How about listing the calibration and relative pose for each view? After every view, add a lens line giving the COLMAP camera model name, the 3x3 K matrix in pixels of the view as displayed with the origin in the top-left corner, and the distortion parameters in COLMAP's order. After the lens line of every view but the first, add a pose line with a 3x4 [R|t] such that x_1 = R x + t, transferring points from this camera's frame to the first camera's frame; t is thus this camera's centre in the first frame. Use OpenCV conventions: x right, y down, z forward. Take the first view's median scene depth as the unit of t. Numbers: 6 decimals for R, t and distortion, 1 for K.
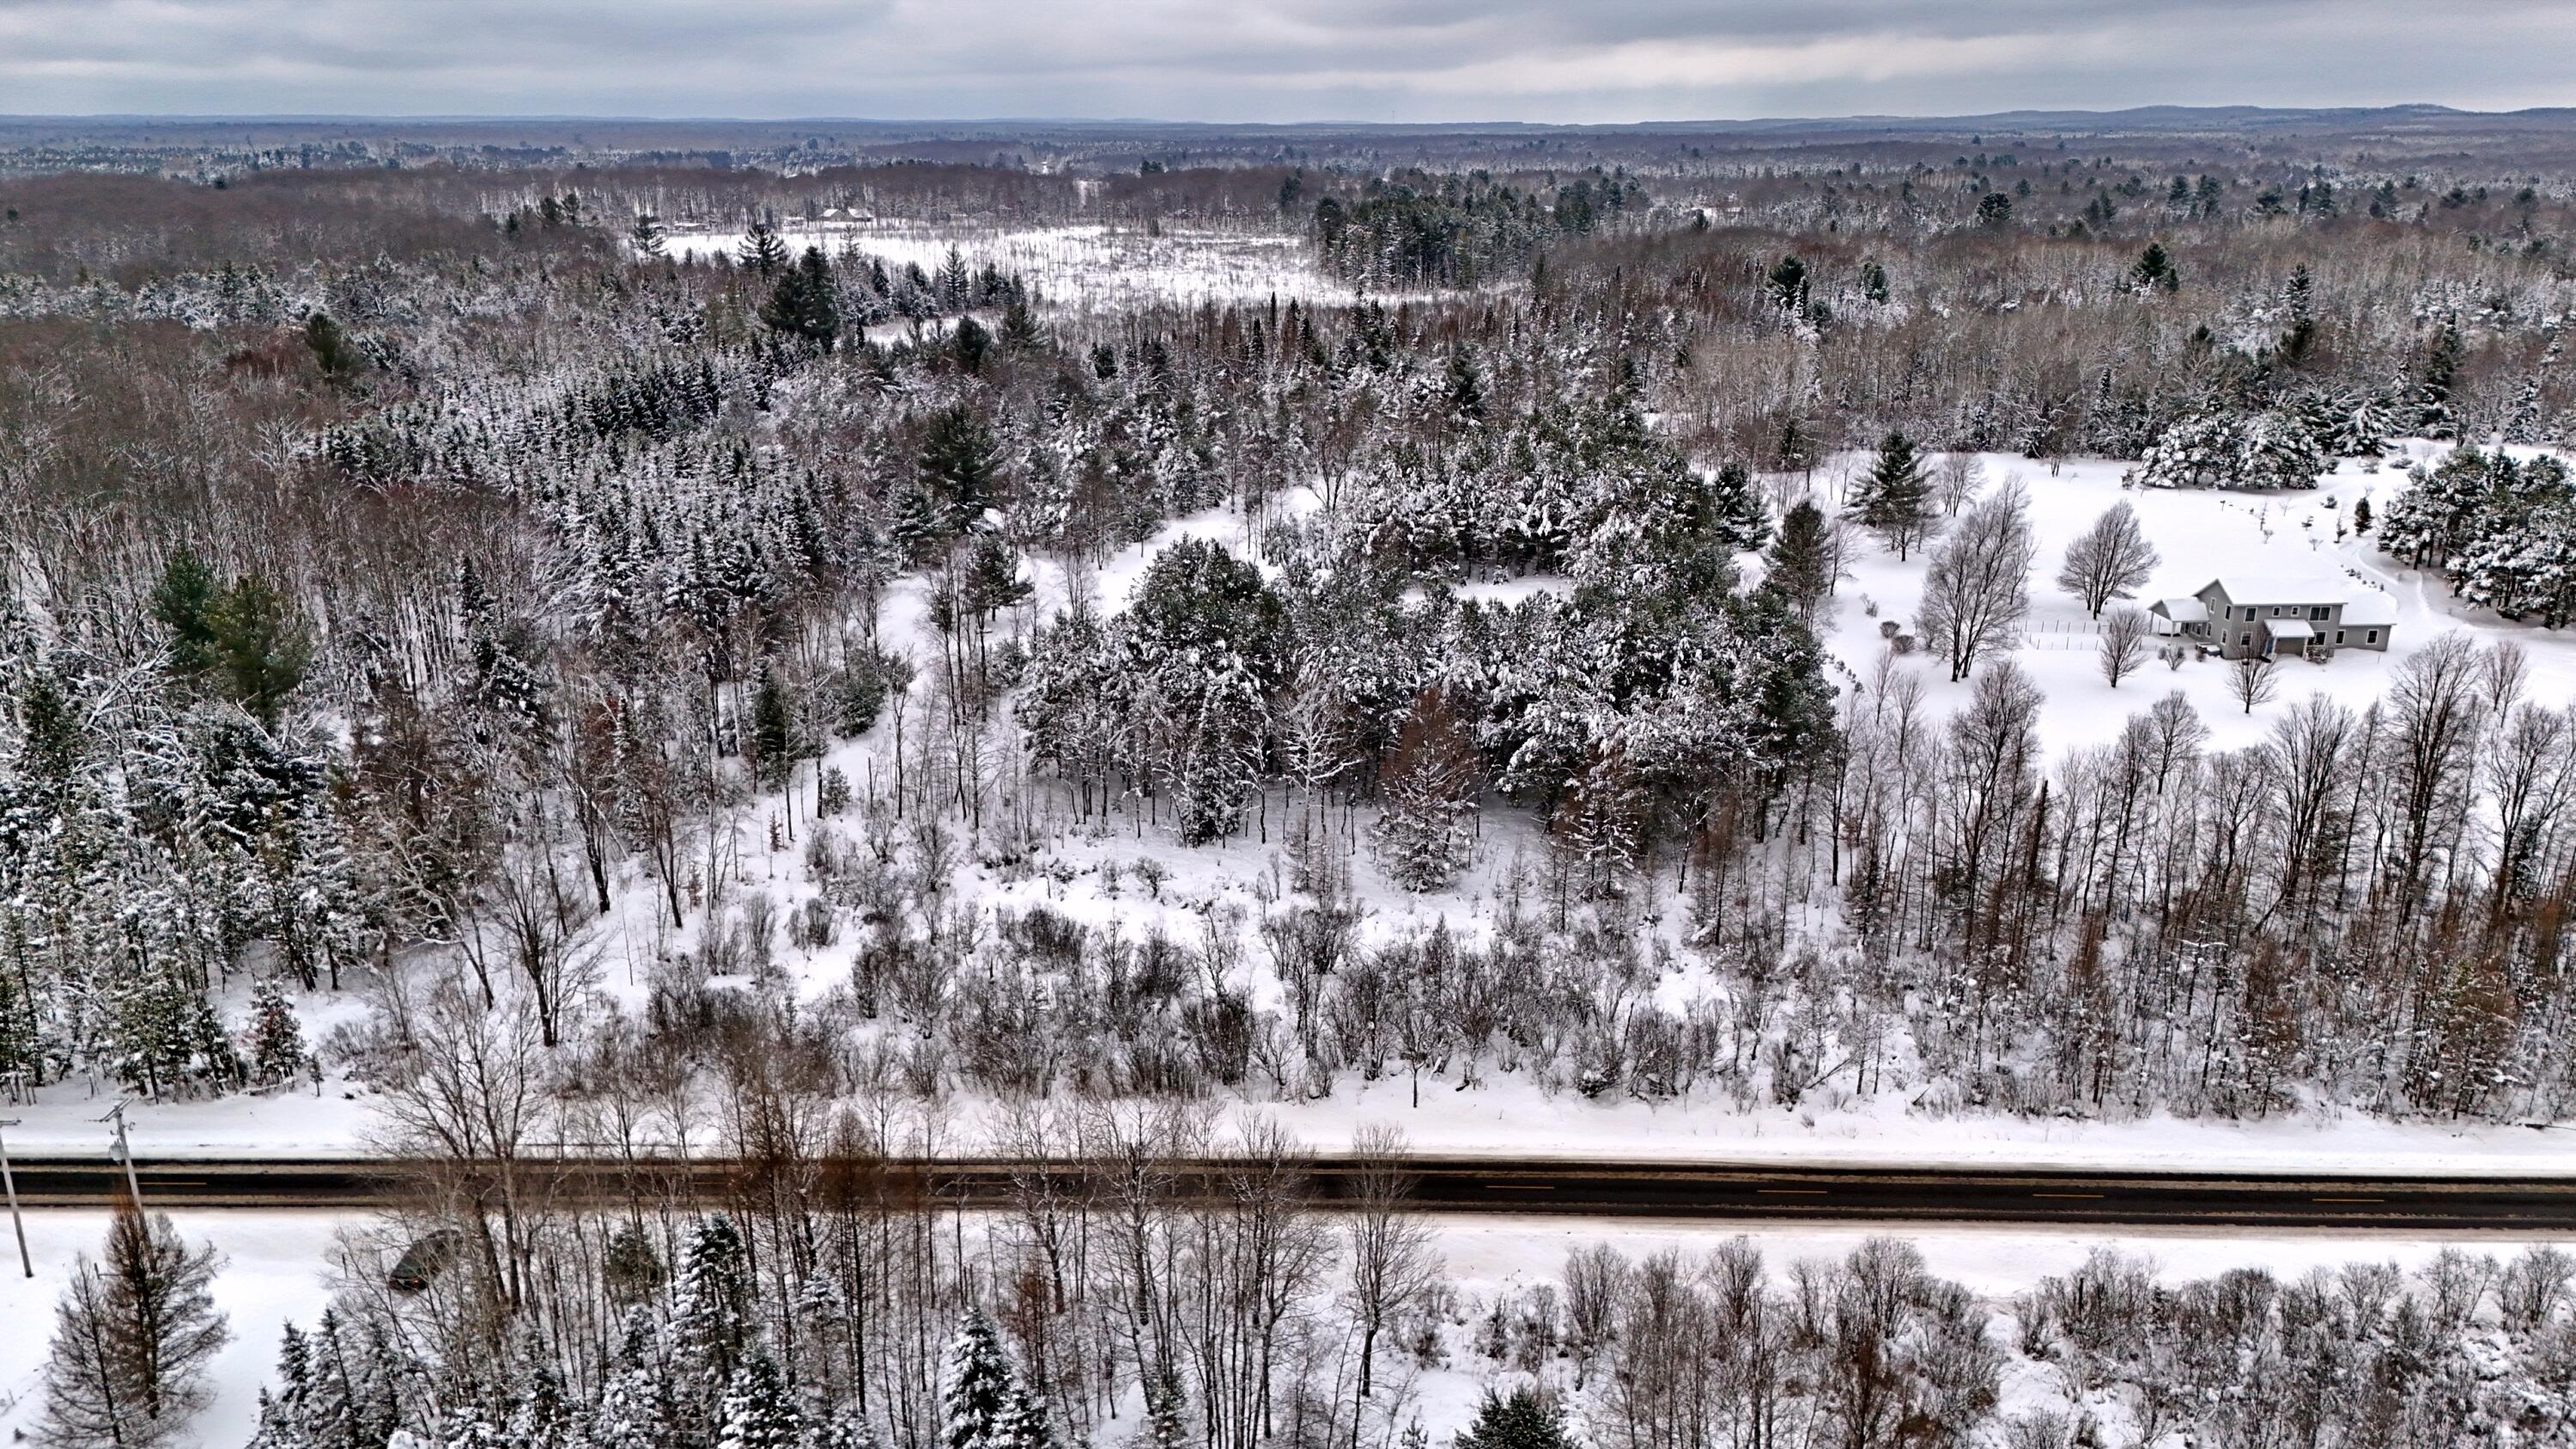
lens RADIAL K [[1894.6, 0, 1288.0], [0, 1894.6, 724.5], [0, 0, 1]] dist [0.103776, -0.123482]
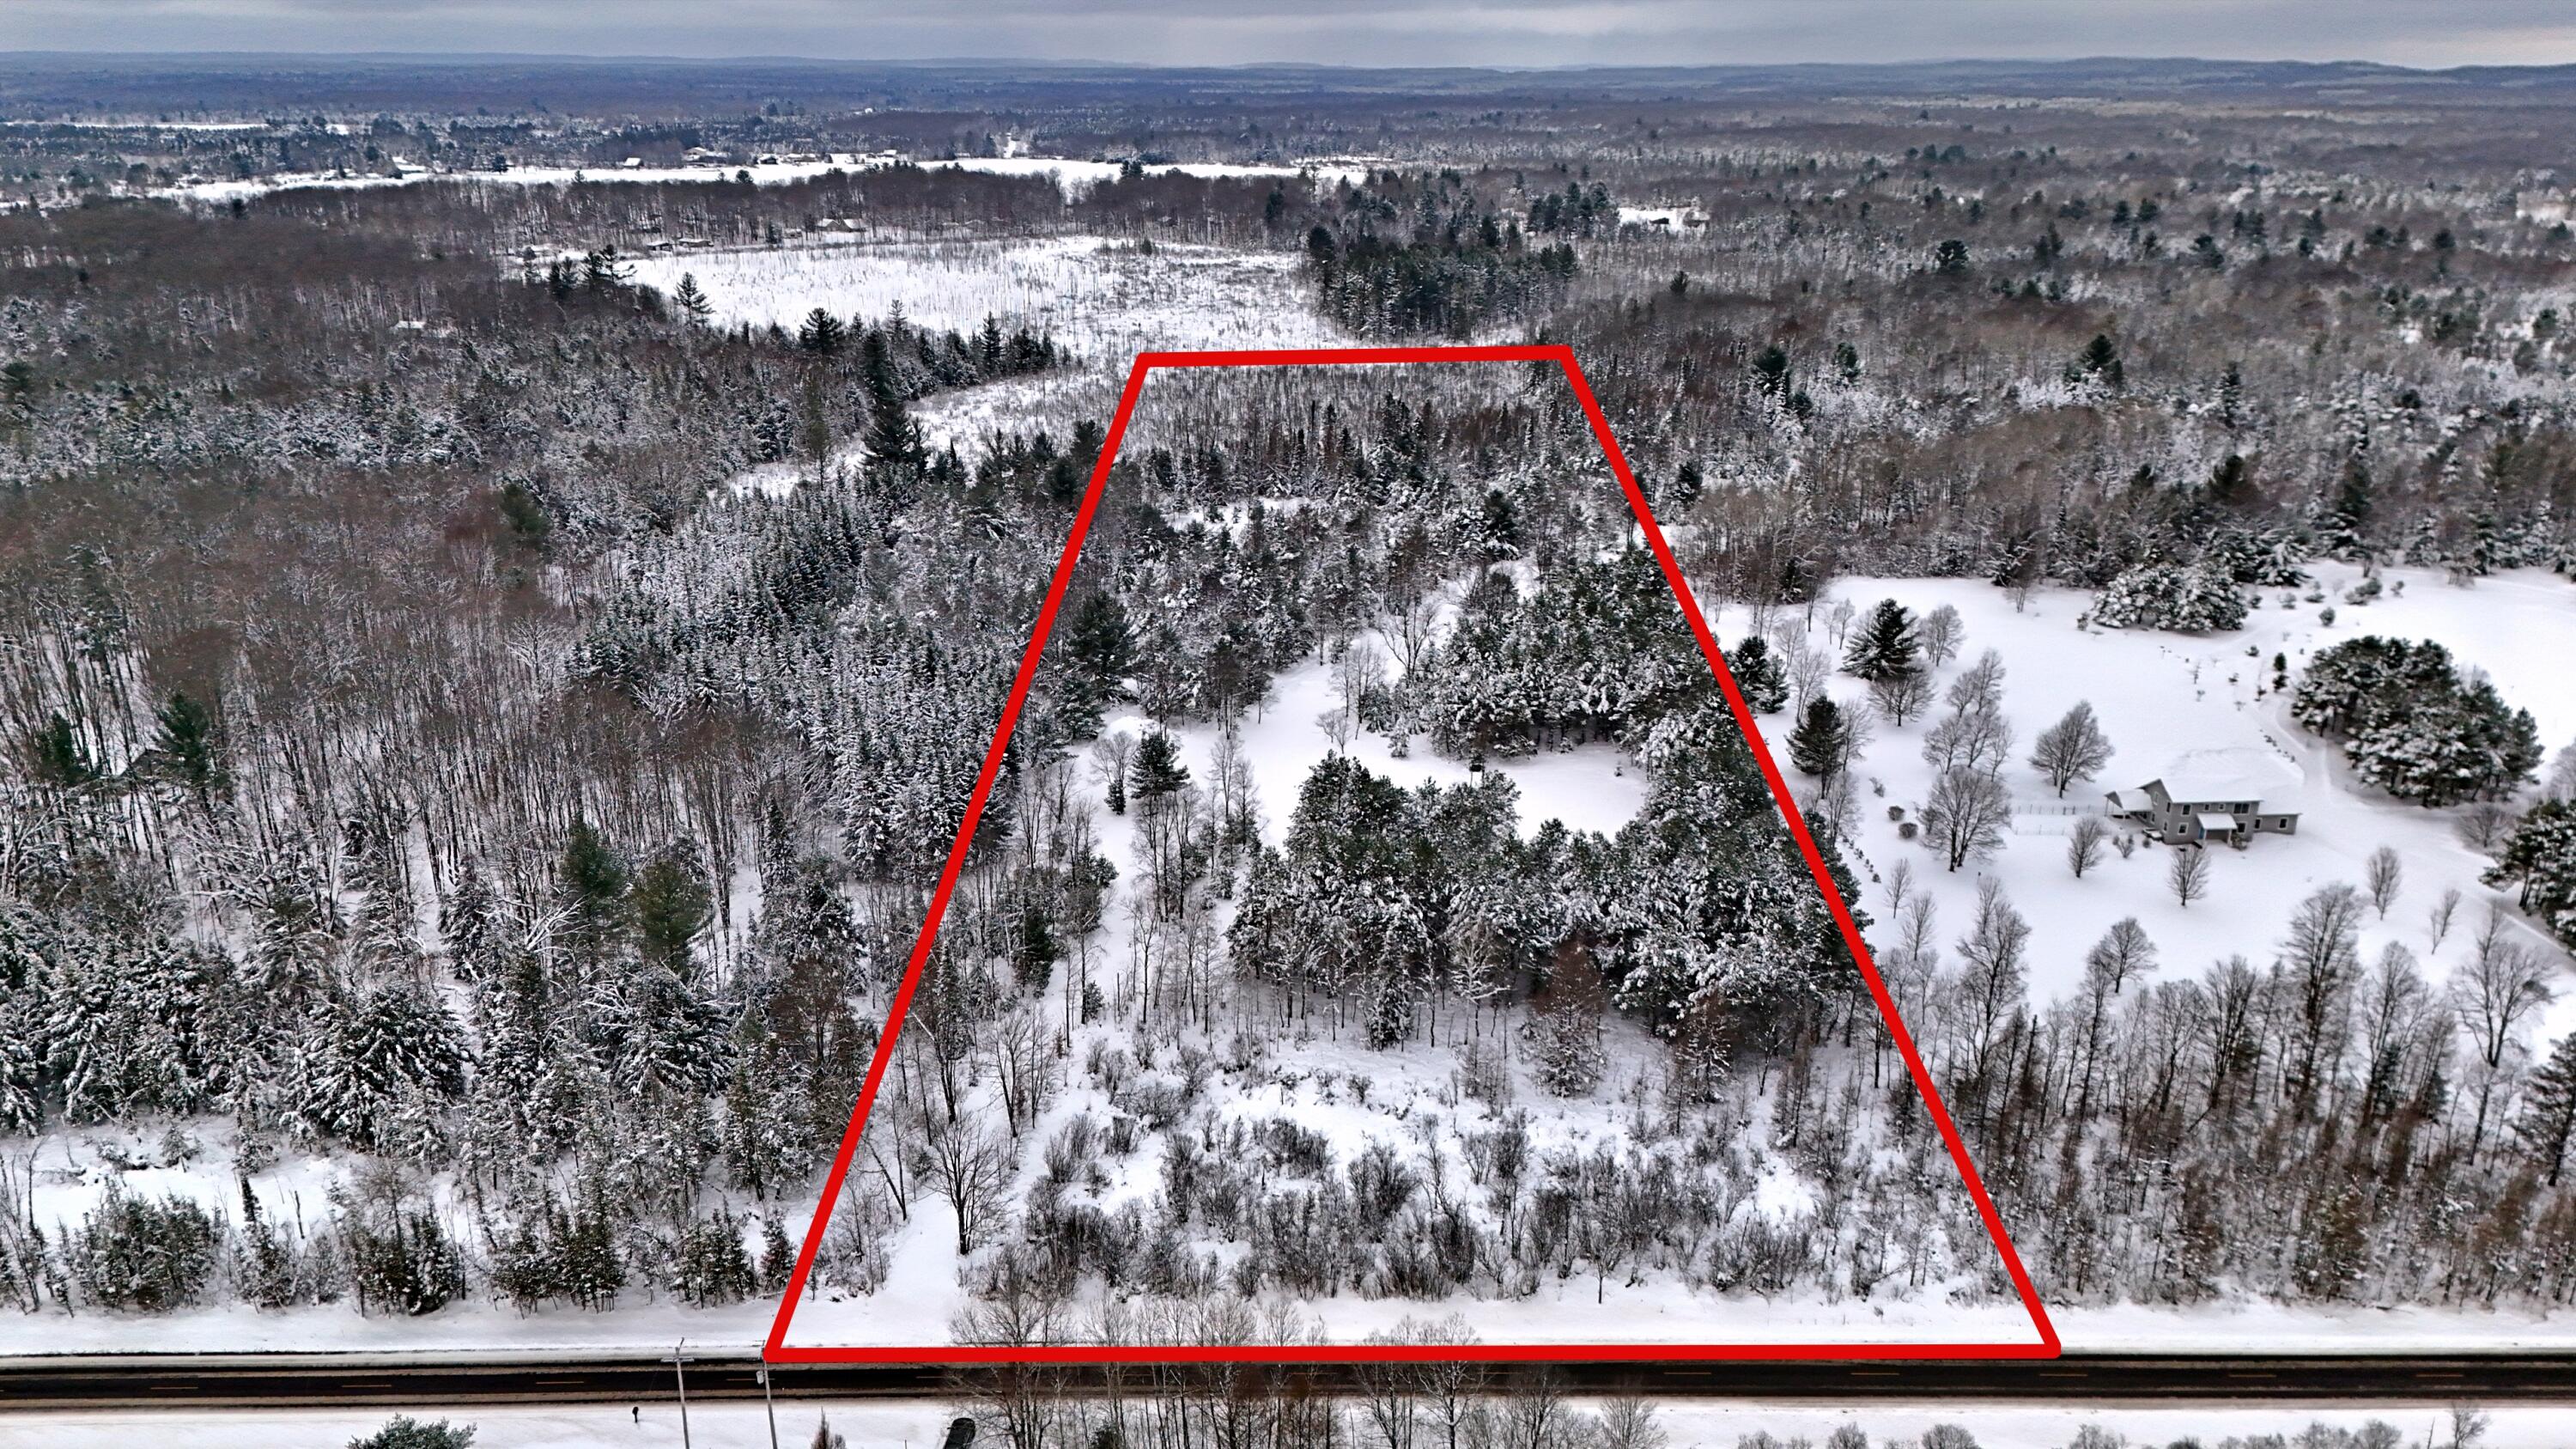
lens RADIAL K [[1894.6, 0, 1288.0], [0, 1894.6, 724.5], [0, 0, 1]] dist [0.103776, -0.123482]
pose [[0.999584, -0.006118, 0.028194, -0.141919], [0.005225, 0.999486, 0.031645, -0.191736], [-0.028373, -0.031484, 0.999101, -0.275777]]
